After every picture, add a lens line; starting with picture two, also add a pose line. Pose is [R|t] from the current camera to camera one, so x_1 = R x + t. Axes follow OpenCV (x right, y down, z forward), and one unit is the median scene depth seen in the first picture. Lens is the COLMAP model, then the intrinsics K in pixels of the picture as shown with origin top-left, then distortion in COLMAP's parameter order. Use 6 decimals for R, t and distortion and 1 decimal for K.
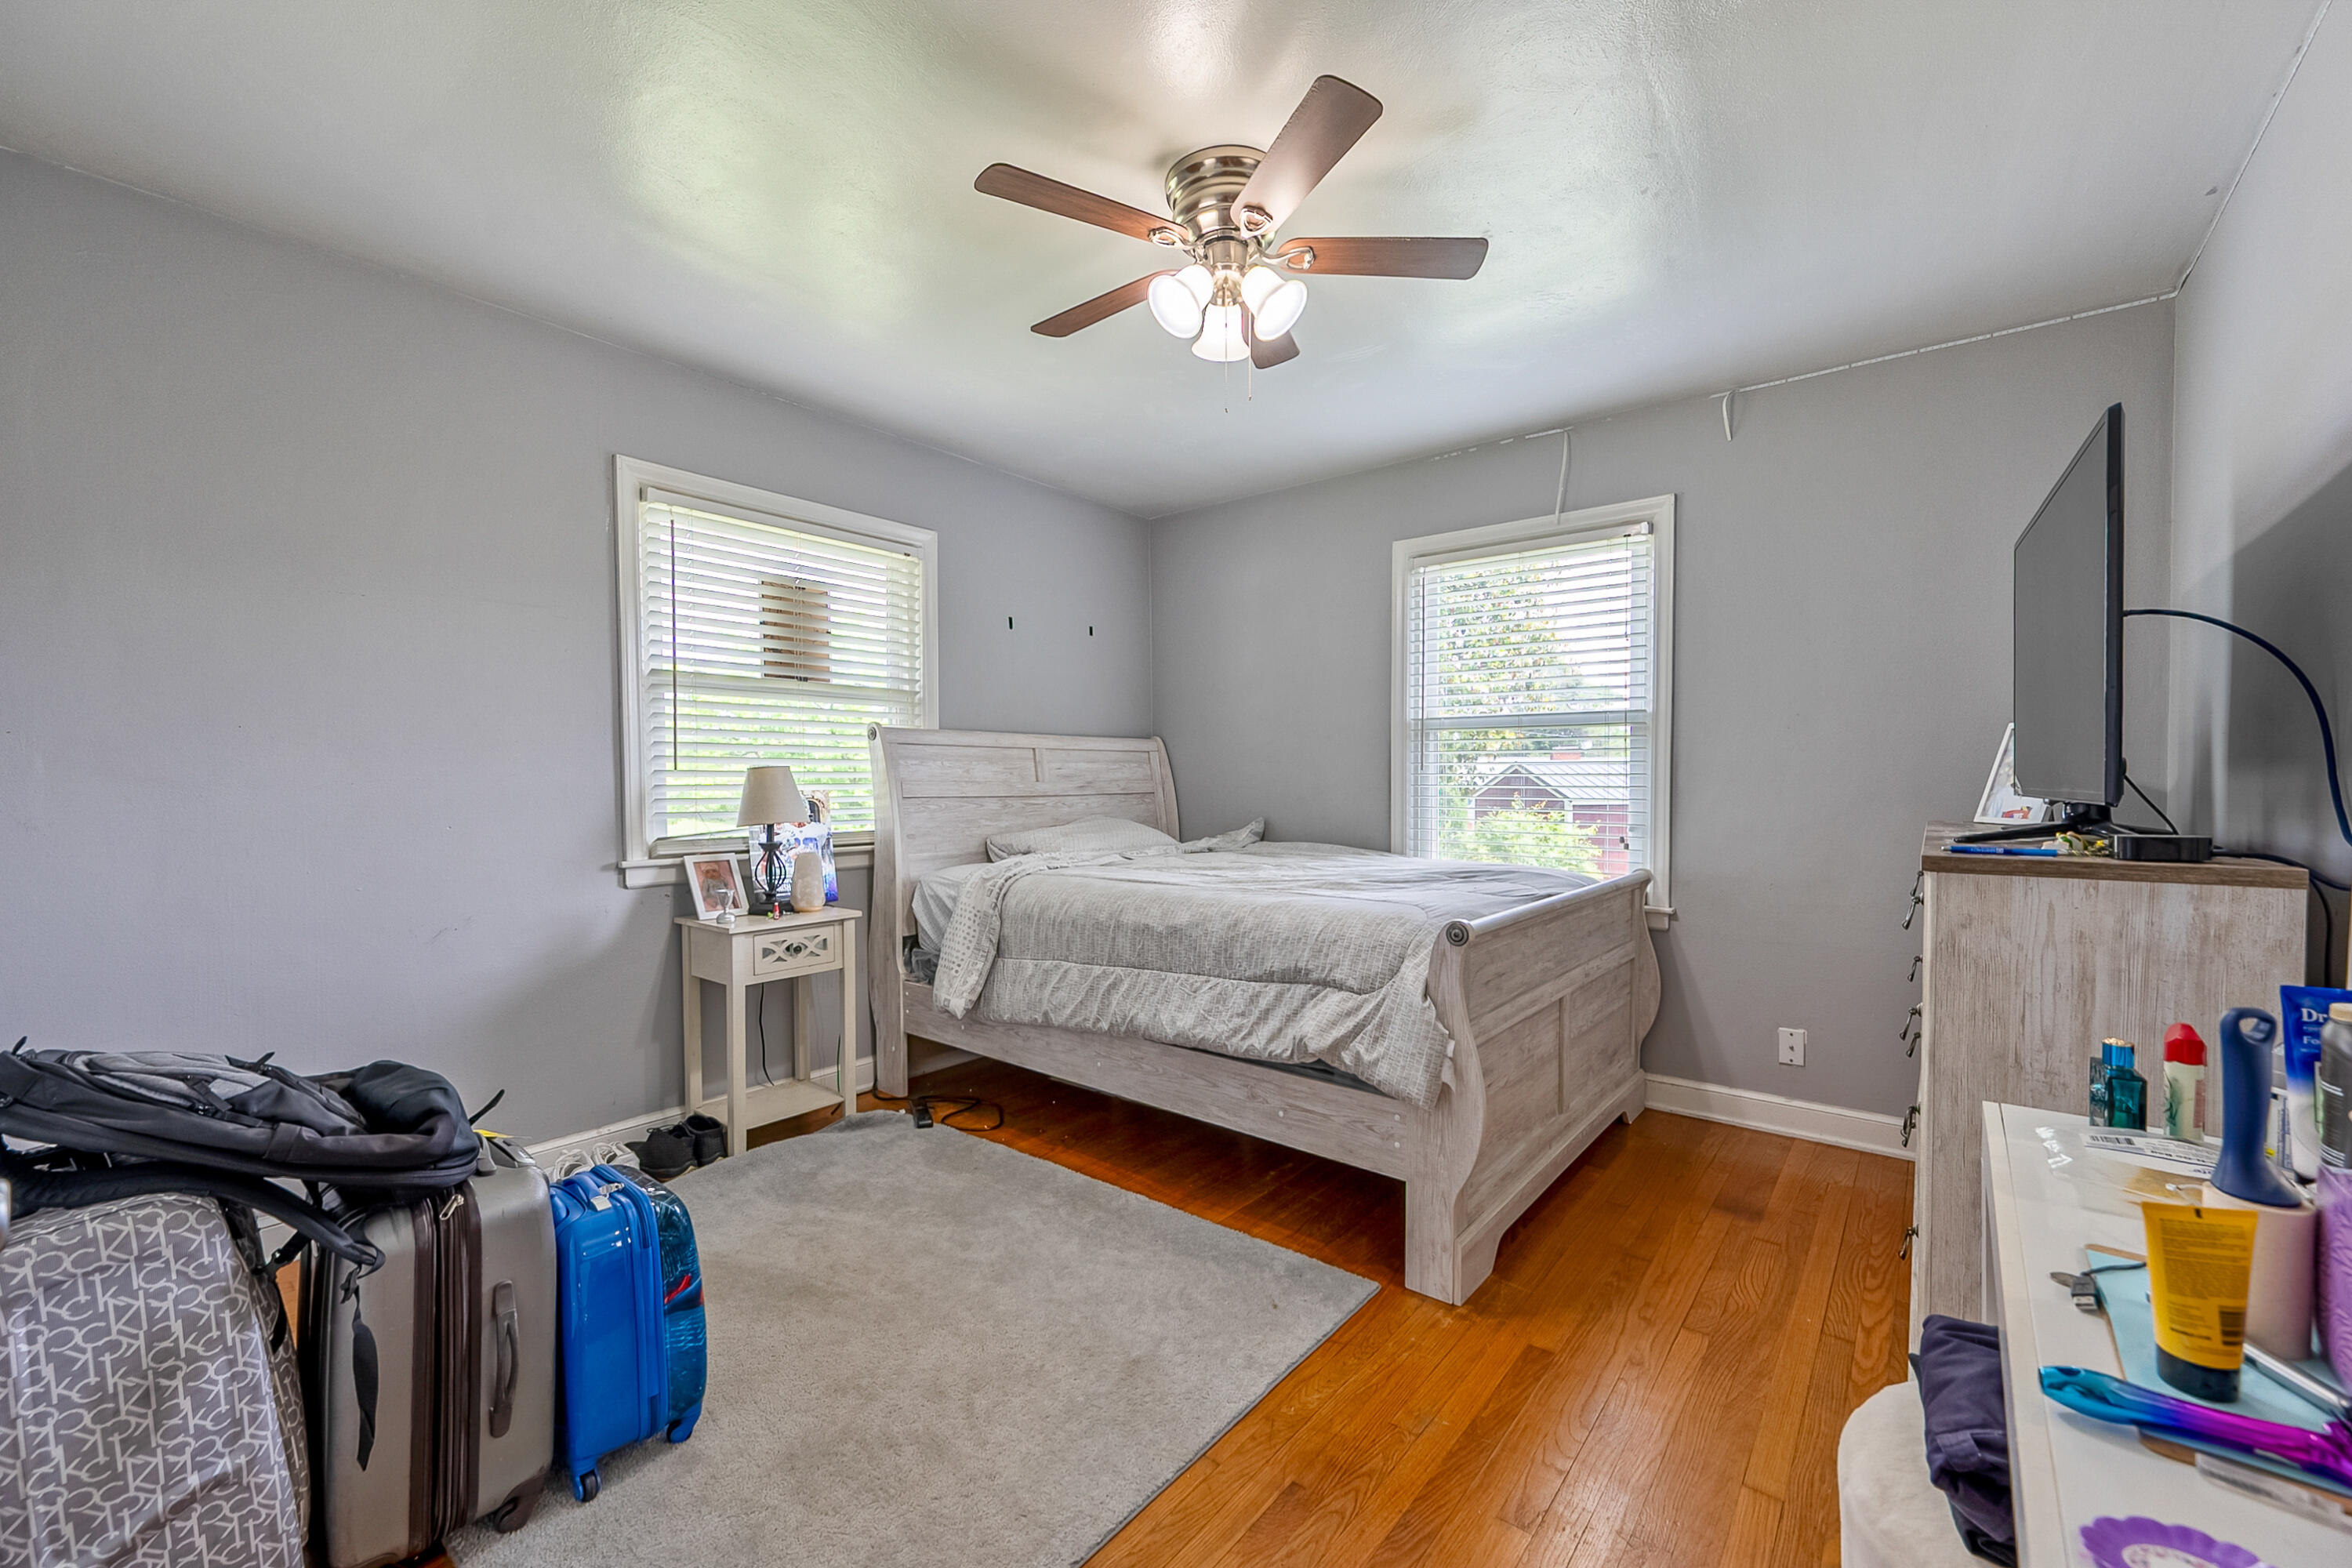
lens RADIAL K [[960.0, 0, 1176.0], [0, 960.0, 784.0], [0, 0, 1]] dist [-0.001391, -0.000149]
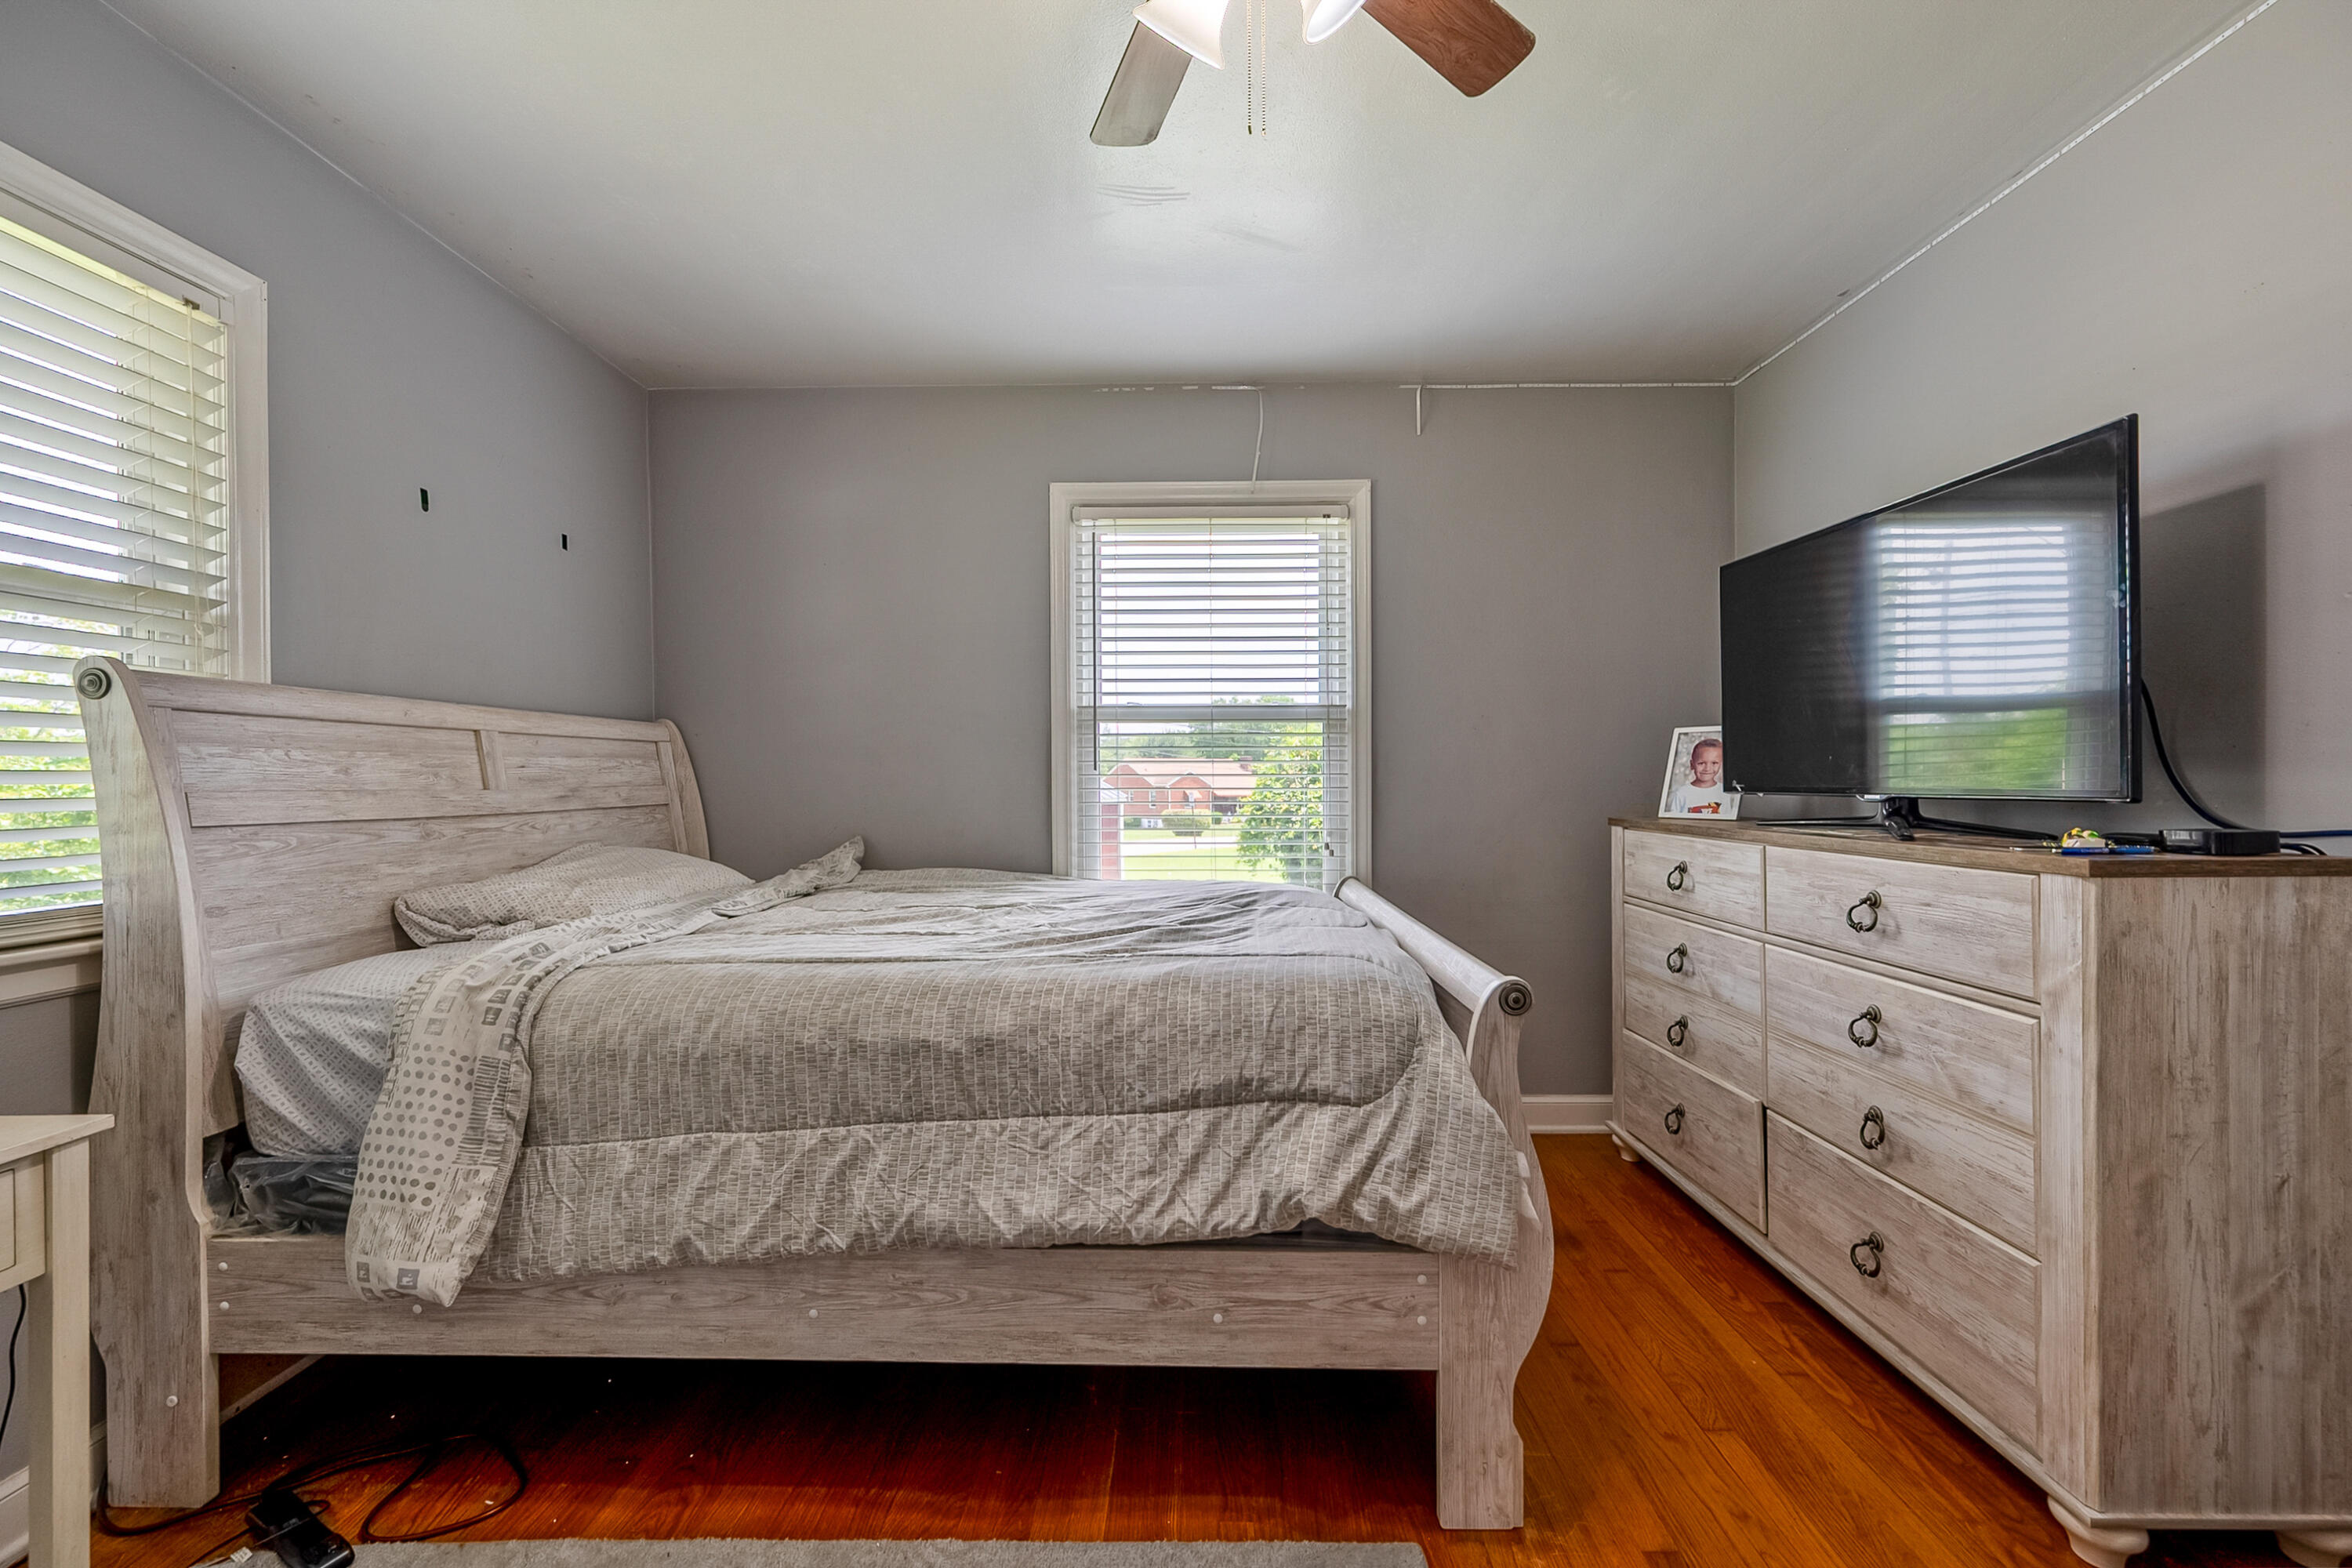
lens RADIAL K [[950.8, 0, 1184.6], [0, 950.8, 775.1], [0, 0, 1]] dist [0.001351, 0.000293]
pose [[0.782554, -0.001093, 0.622582, -0.238269], [0.008734, 0.999919, -0.009222, -0.002949], [-0.622522, 0.012654, 0.782500, 0.428869]]
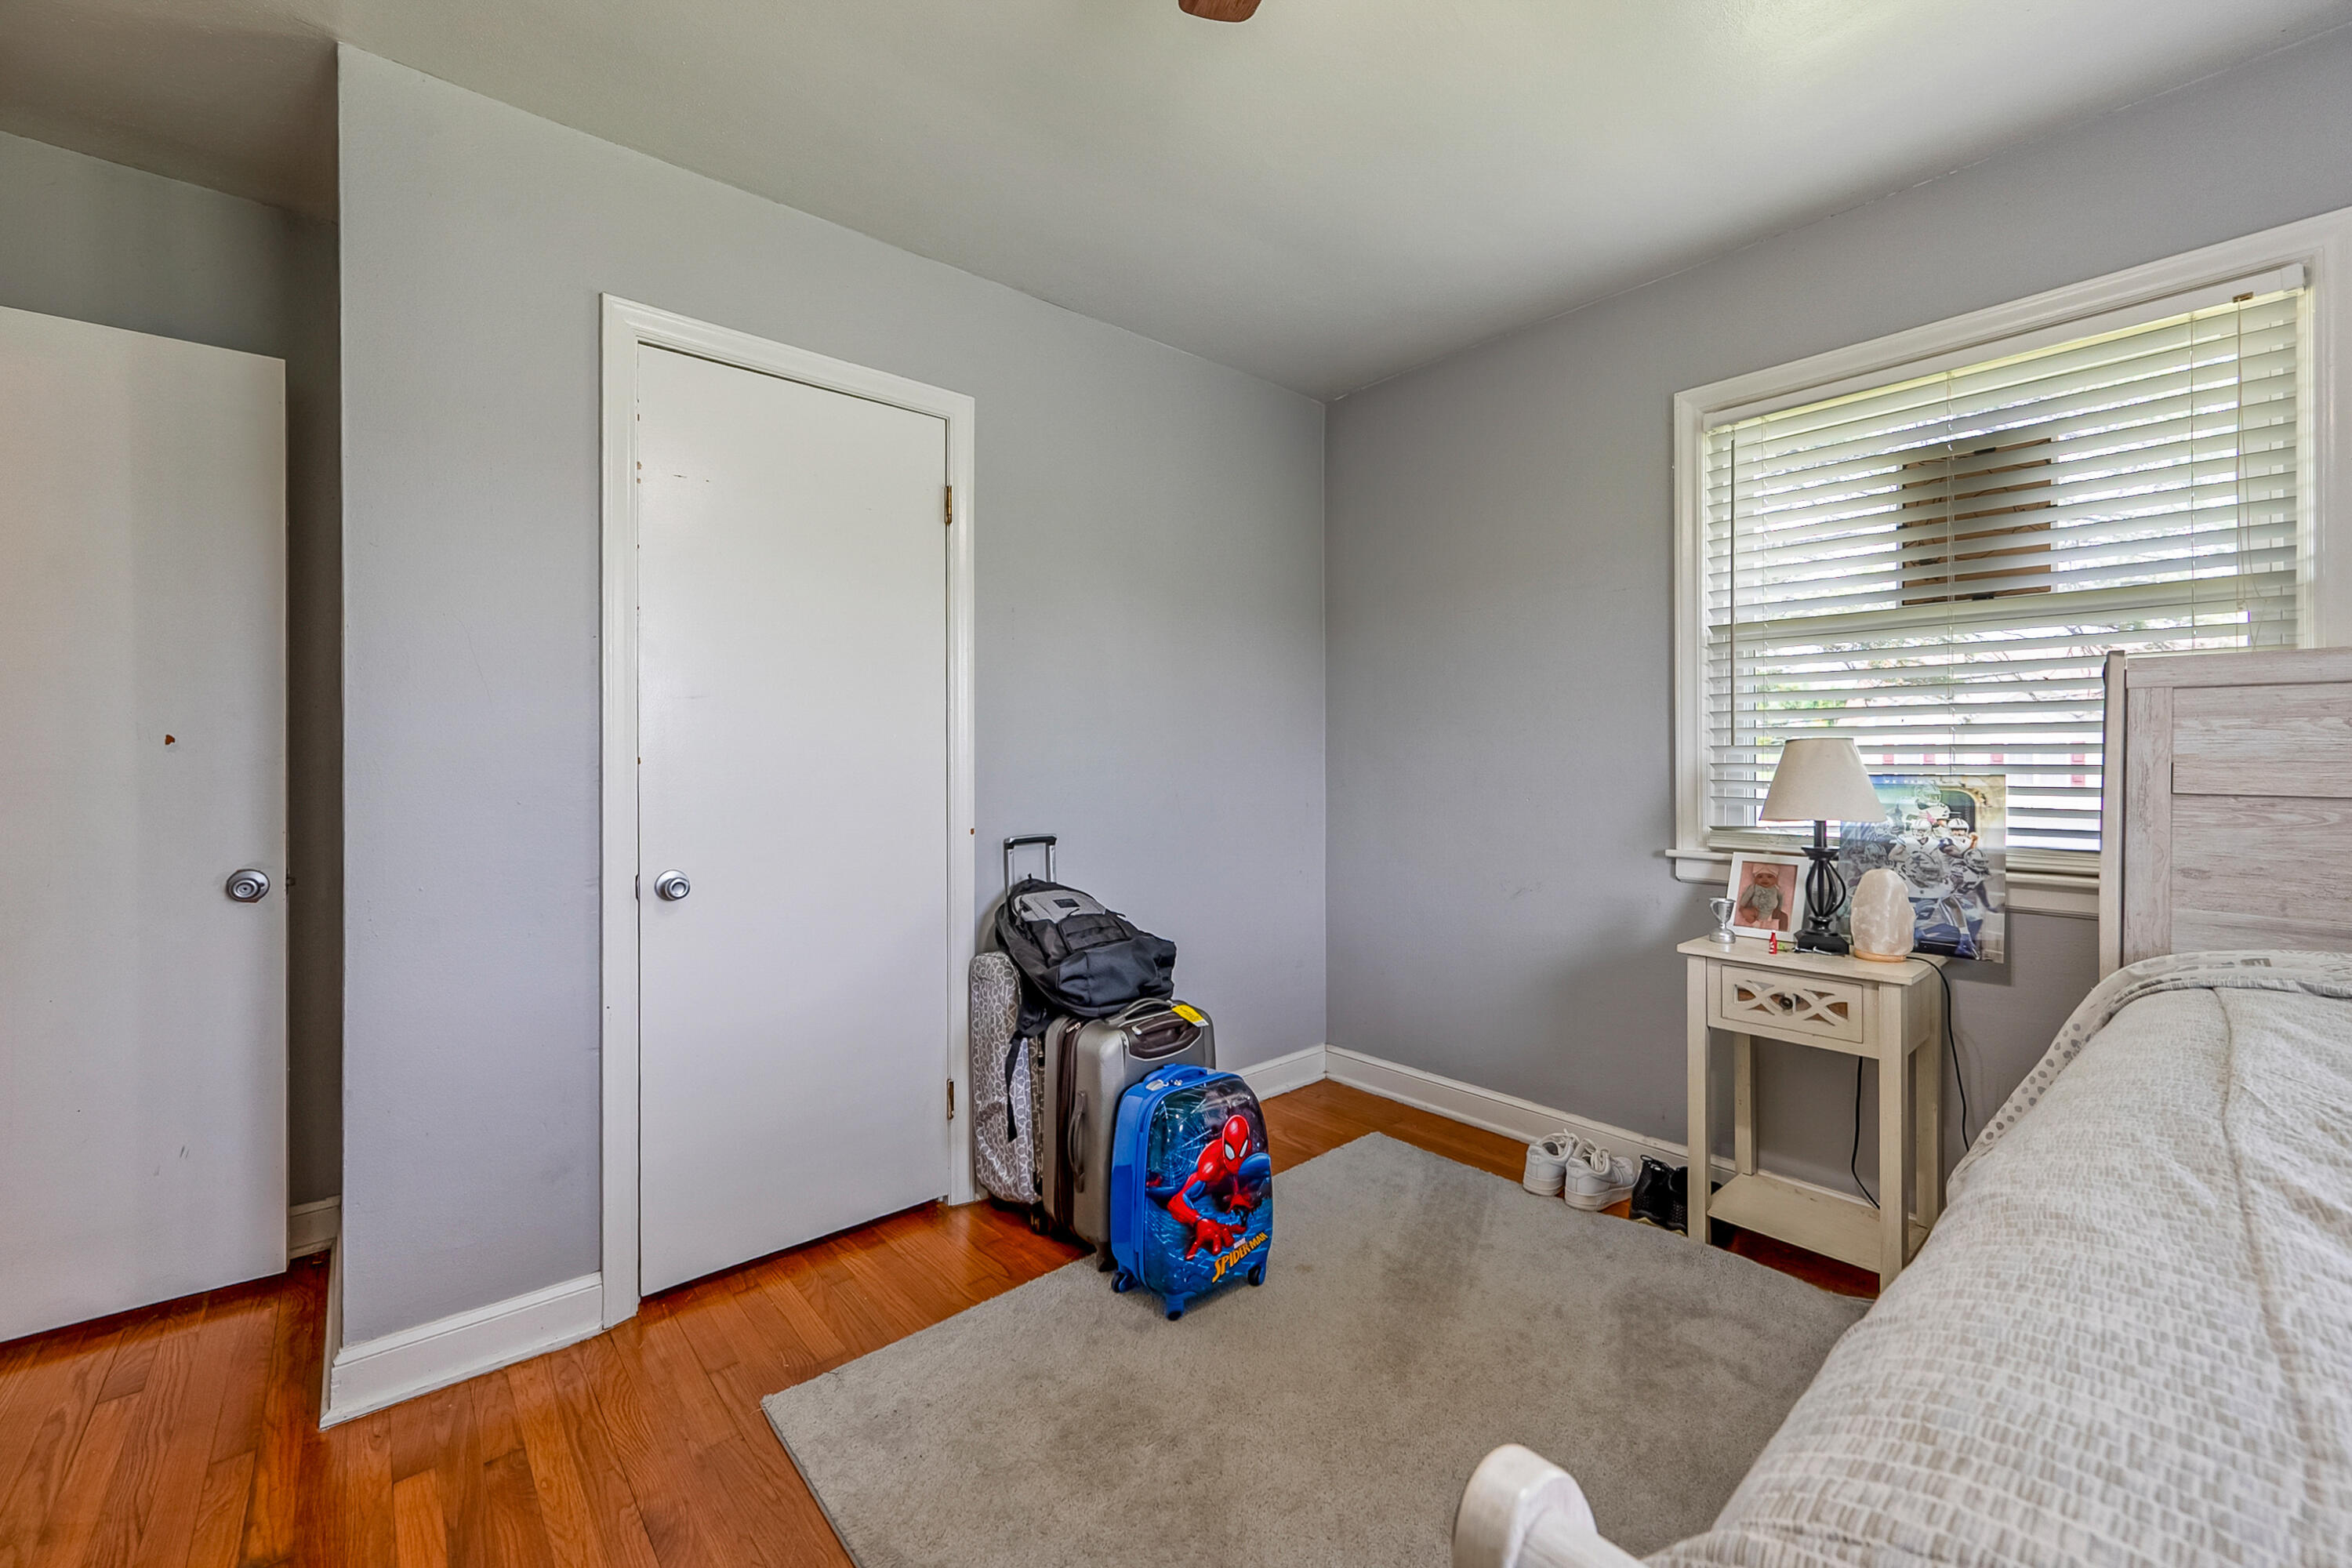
lens RADIAL K [[950.8, 0, 1184.6], [0, 950.8, 775.1], [0, 0, 1]] dist [0.001351, 0.000293]
pose [[-0.165520, 0.013823, -0.986110, 0.351212], [-0.011699, 0.999804, 0.015978, 0.002823], [0.986137, 0.014181, -0.165326, 0.687678]]
